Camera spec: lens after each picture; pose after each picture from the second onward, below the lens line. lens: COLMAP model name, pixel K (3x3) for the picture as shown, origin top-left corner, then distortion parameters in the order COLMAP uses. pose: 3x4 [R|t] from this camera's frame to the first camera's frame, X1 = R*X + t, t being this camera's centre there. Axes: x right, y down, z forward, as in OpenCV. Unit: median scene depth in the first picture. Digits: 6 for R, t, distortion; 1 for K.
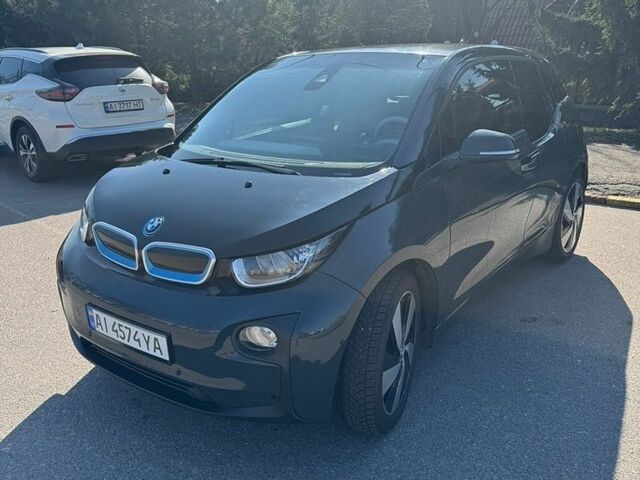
lens RADIAL K [[588.5, 0, 320.0], [0, 588.5, 240.0], [0, 0, 1]] dist [0.134595, -0.226475]
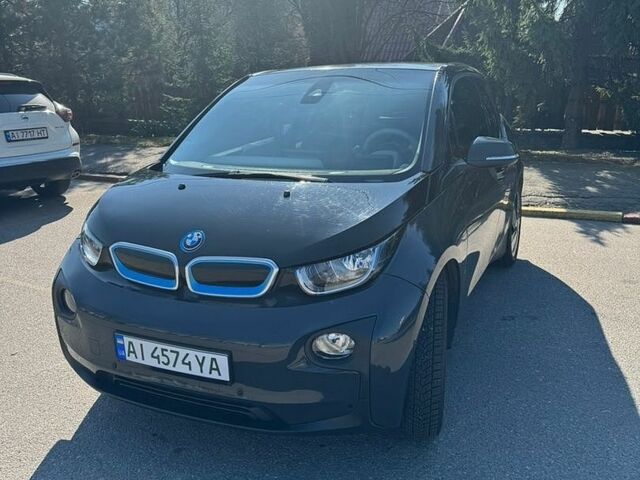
lens RADIAL K [[588.5, 0, 320.0], [0, 588.5, 240.0], [0, 0, 1]] dist [0.134595, -0.226475]
pose [[0.976384, -0.054854, 0.208962, -0.275356], [0.065663, 0.996820, -0.045142, 0.029889], [-0.205822, 0.057797, 0.976881, 0.036861]]
